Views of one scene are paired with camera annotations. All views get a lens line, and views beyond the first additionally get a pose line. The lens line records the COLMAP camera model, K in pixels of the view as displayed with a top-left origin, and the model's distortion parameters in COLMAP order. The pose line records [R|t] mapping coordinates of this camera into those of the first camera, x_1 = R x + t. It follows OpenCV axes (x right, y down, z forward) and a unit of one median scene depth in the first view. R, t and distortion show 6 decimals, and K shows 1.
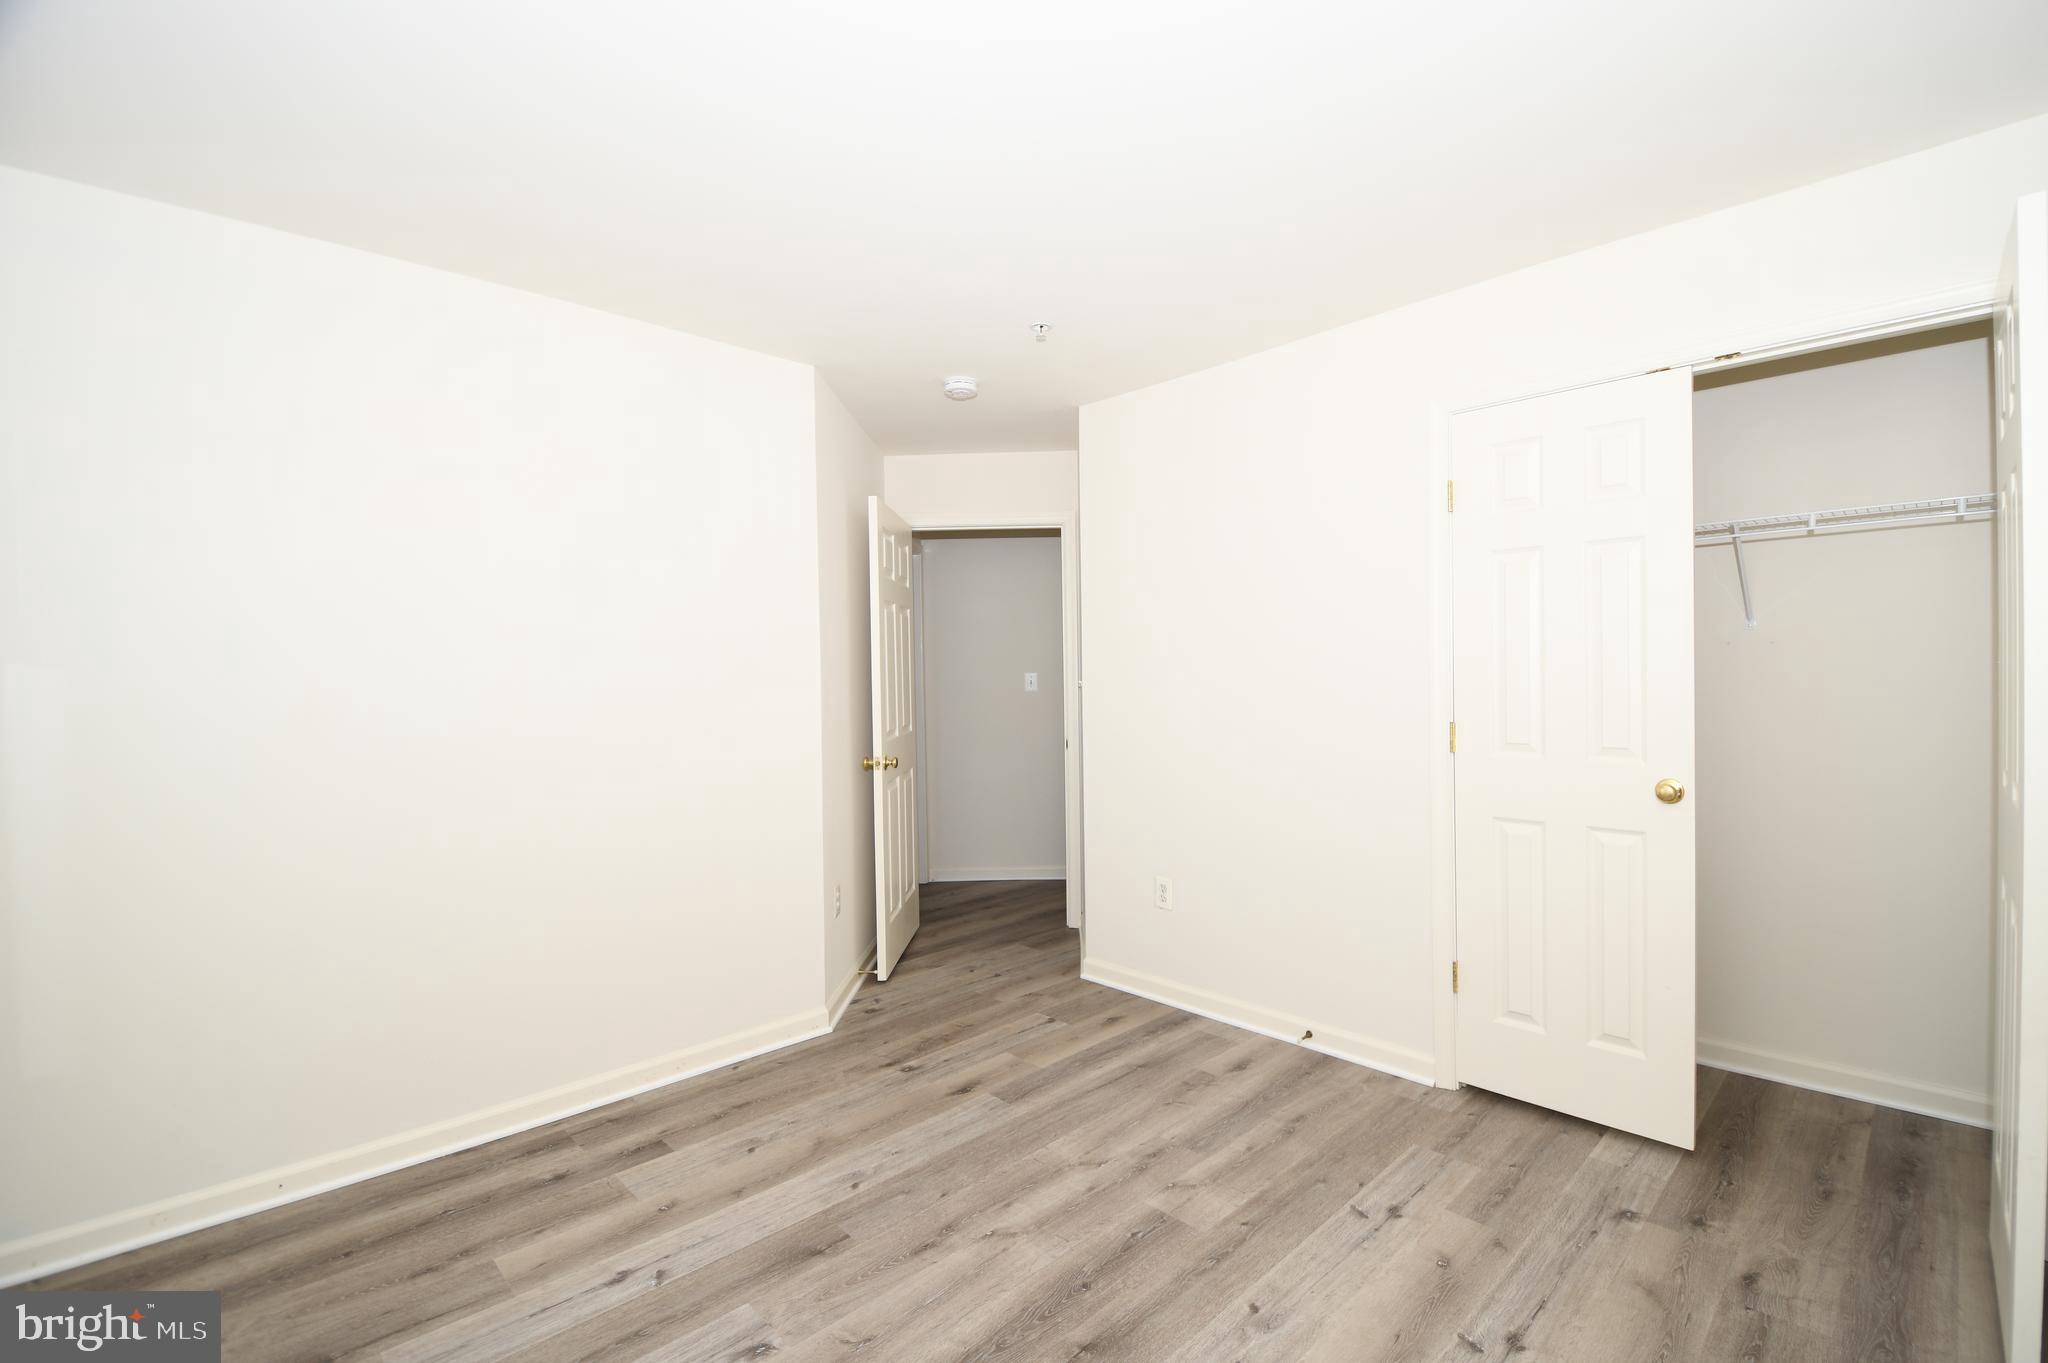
lens RADIAL K [[888.2, 0, 1032.1], [0, 888.2, 674.3], [0, 0, 1]] dist [0.002049, -0.013307]
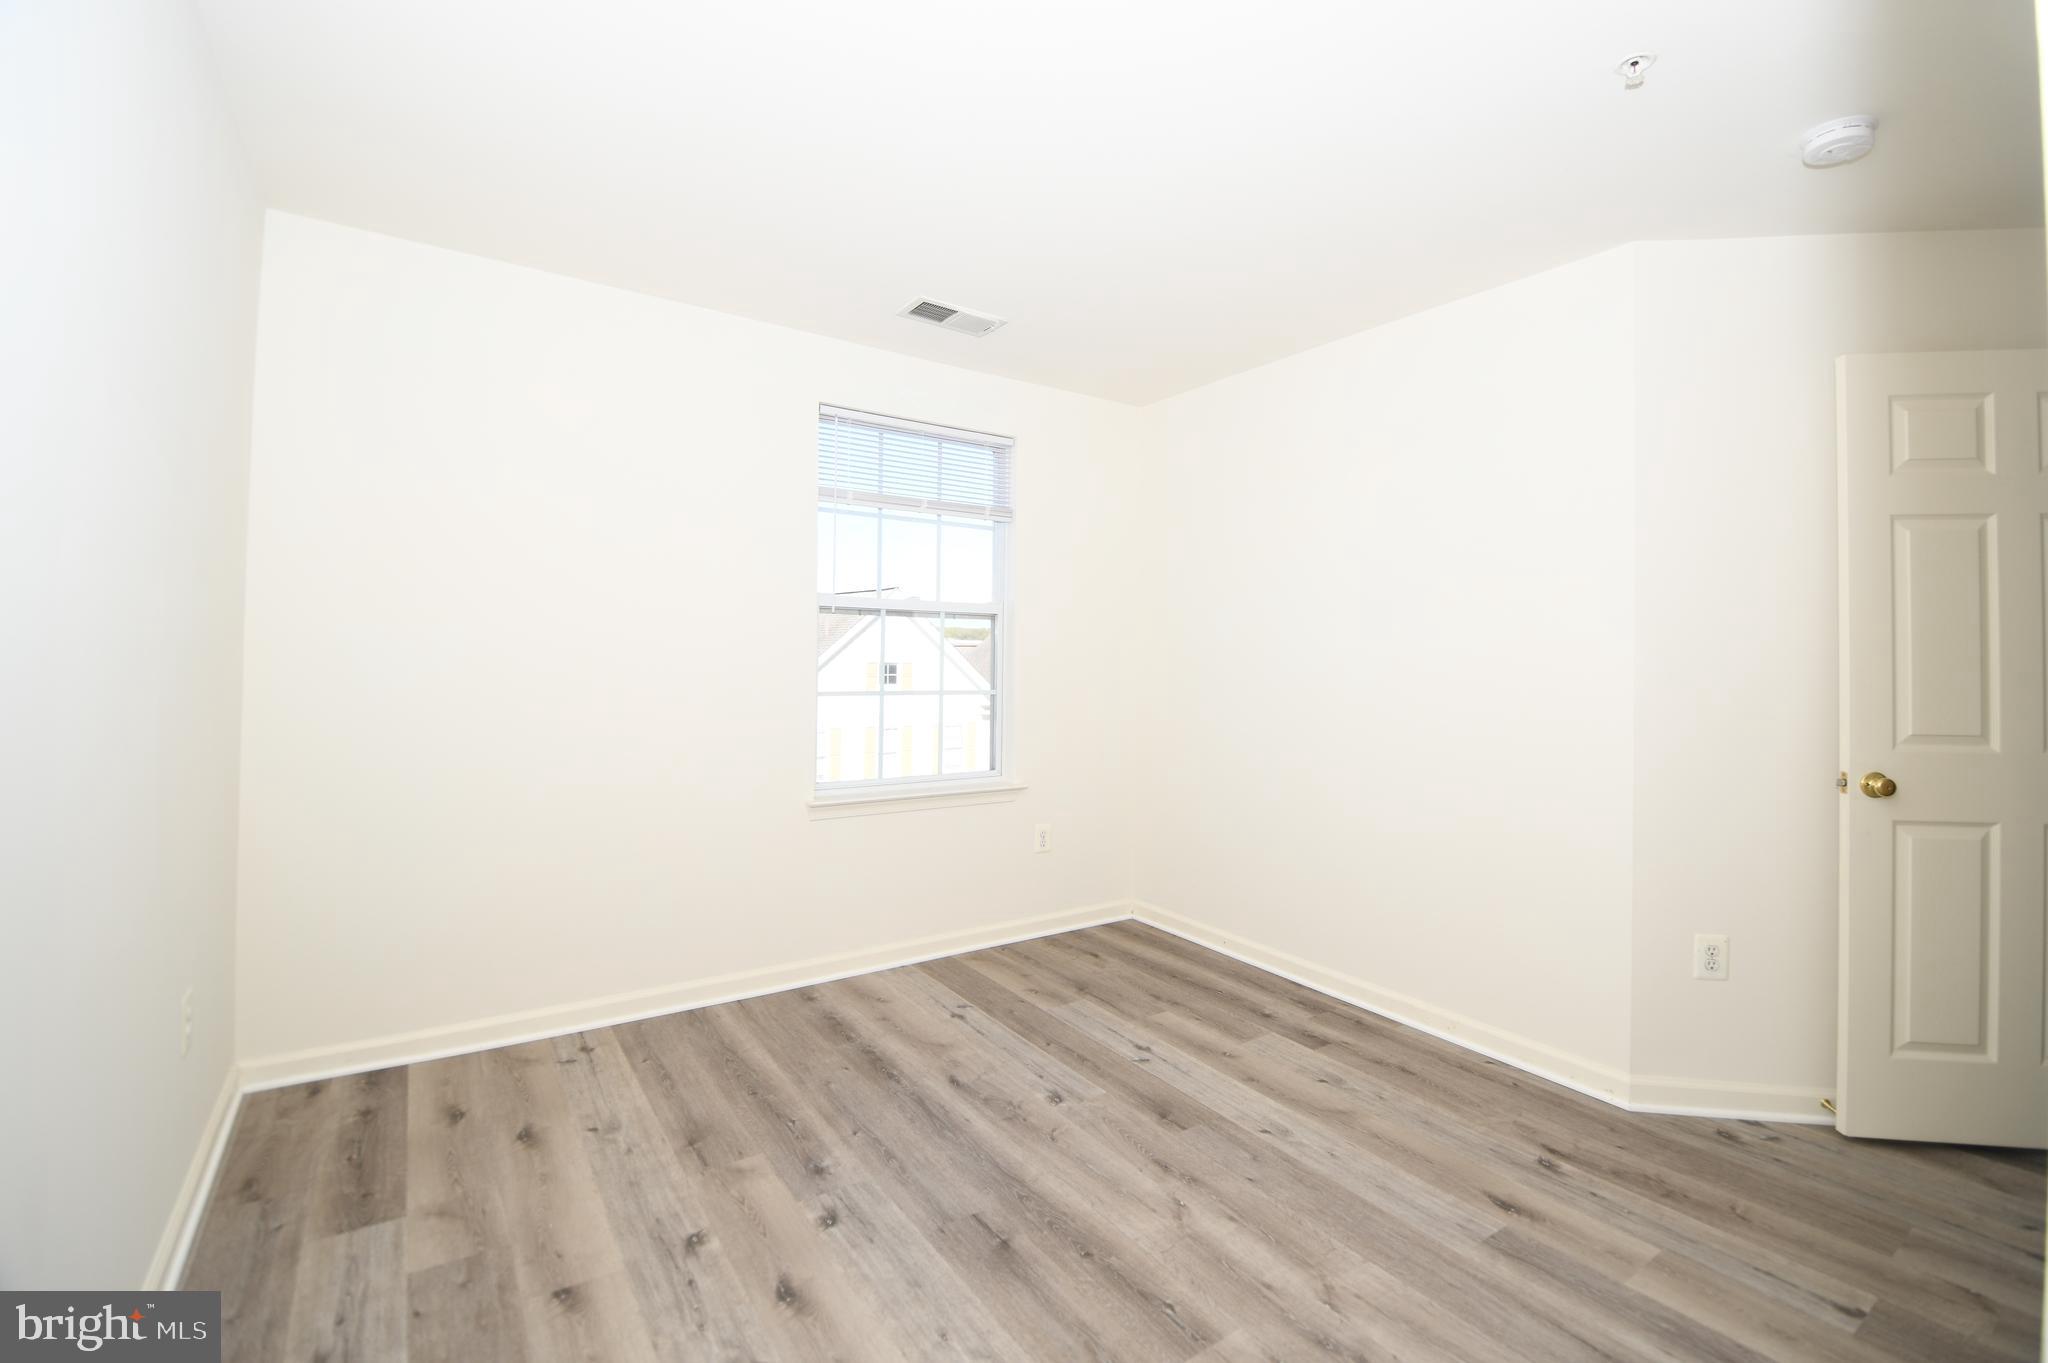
lens RADIAL K [[888.2, 0, 1032.0], [0, 888.2, 661.3], [0, 0, 1]] dist [0.002049, -0.013307]
pose [[-0.158998, 0.019709, -0.987082, 0.771574], [-0.012286, 0.999684, 0.021940, 0.025470], [0.987203, 0.015616, -0.158705, 0.837877]]
